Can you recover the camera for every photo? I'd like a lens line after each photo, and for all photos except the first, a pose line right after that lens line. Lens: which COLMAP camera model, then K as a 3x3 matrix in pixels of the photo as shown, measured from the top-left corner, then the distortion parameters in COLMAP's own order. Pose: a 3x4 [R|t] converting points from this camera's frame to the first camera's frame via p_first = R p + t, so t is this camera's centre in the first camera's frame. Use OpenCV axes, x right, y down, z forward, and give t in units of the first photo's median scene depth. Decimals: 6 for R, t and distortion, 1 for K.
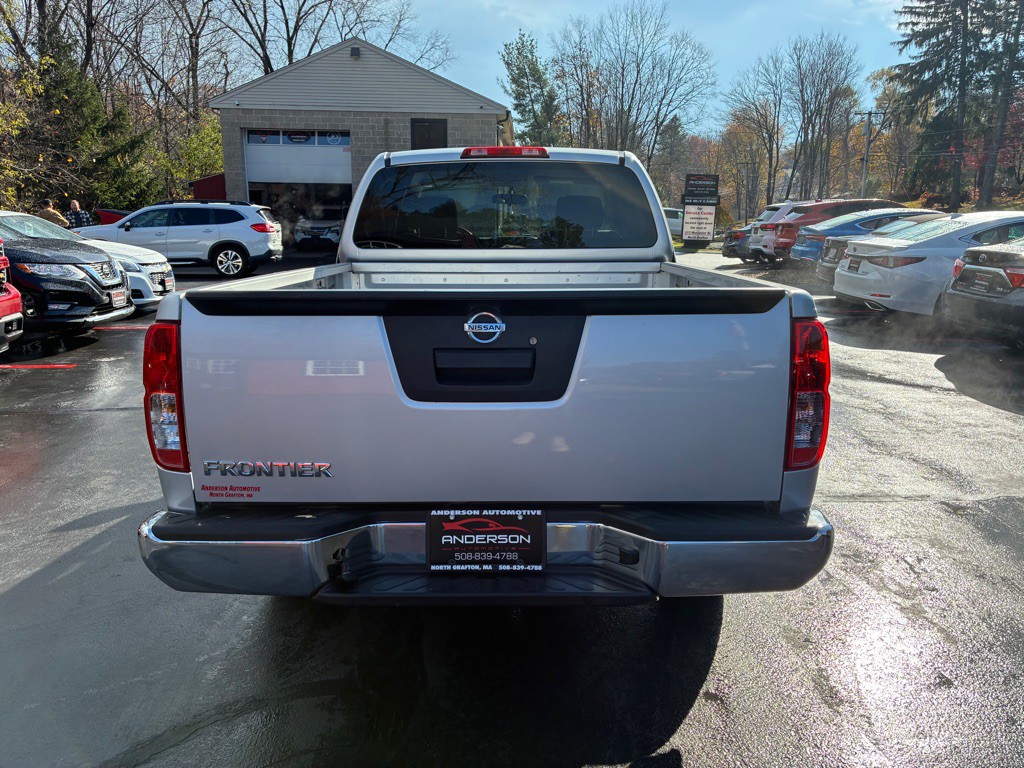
lens RADIAL K [[776.9, 0, 512.0], [0, 776.9, 384.0], [0, 0, 1]] dist [0.065822, -0.088599]
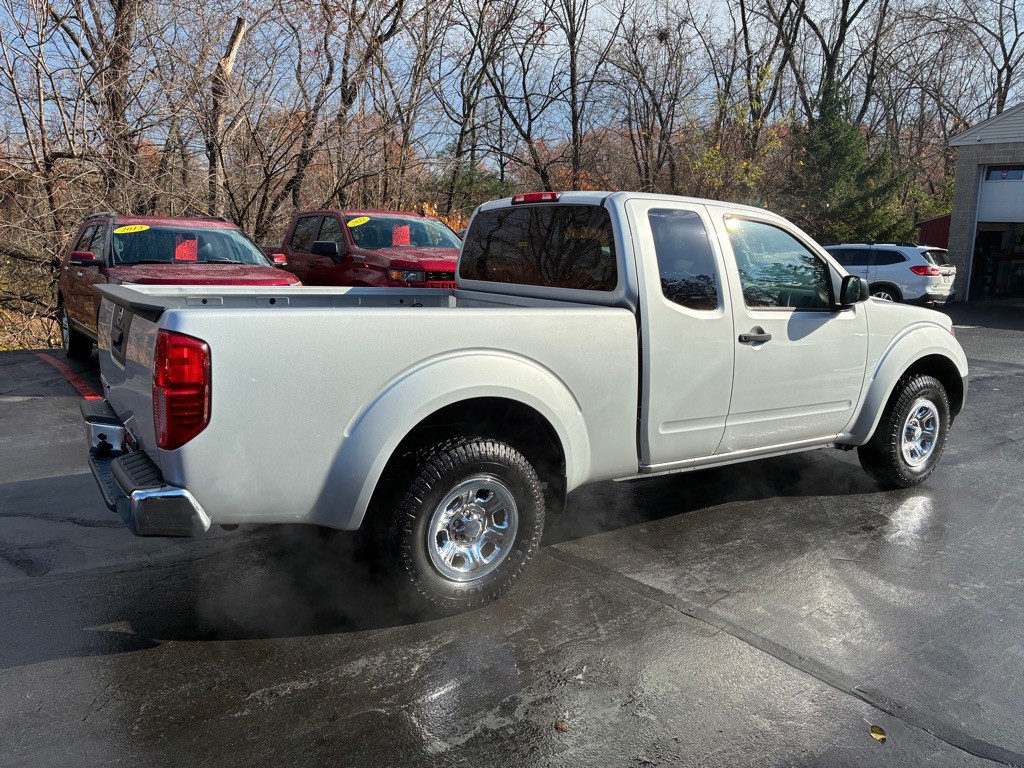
lens RADIAL K [[775.2, 0, 506.7], [0, 775.2, 384.5], [0, 0, 1]] dist [0.072941, -0.099777]
pose [[0.555794, 0.154592, -0.816819, 0.157581], [-0.195214, 0.979353, 0.052523, -0.014651], [0.808074, 0.130263, 0.574498, 0.061292]]
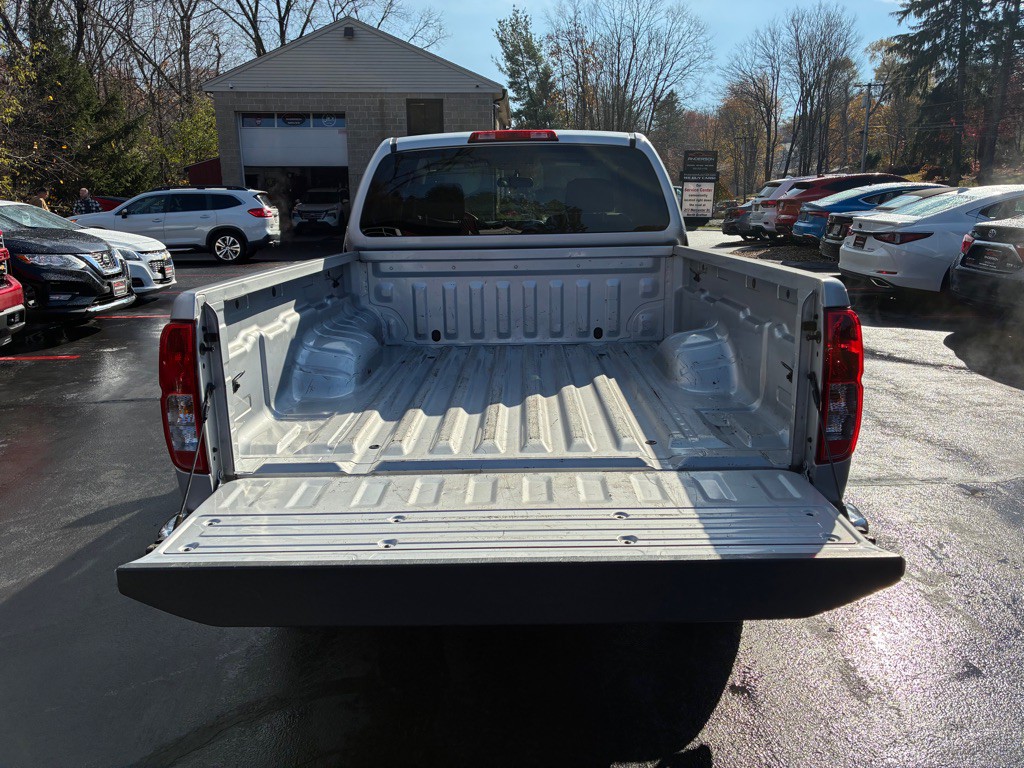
lens RADIAL K [[775.2, 0, 506.7], [0, 775.2, 384.5], [0, 0, 1]] dist [0.072941, -0.099777]
pose [[0.999871, -0.015232, -0.005035, -0.002862], [0.015357, 0.999548, 0.025853, -0.001770], [0.004639, -0.025927, 0.999653, 0.002257]]
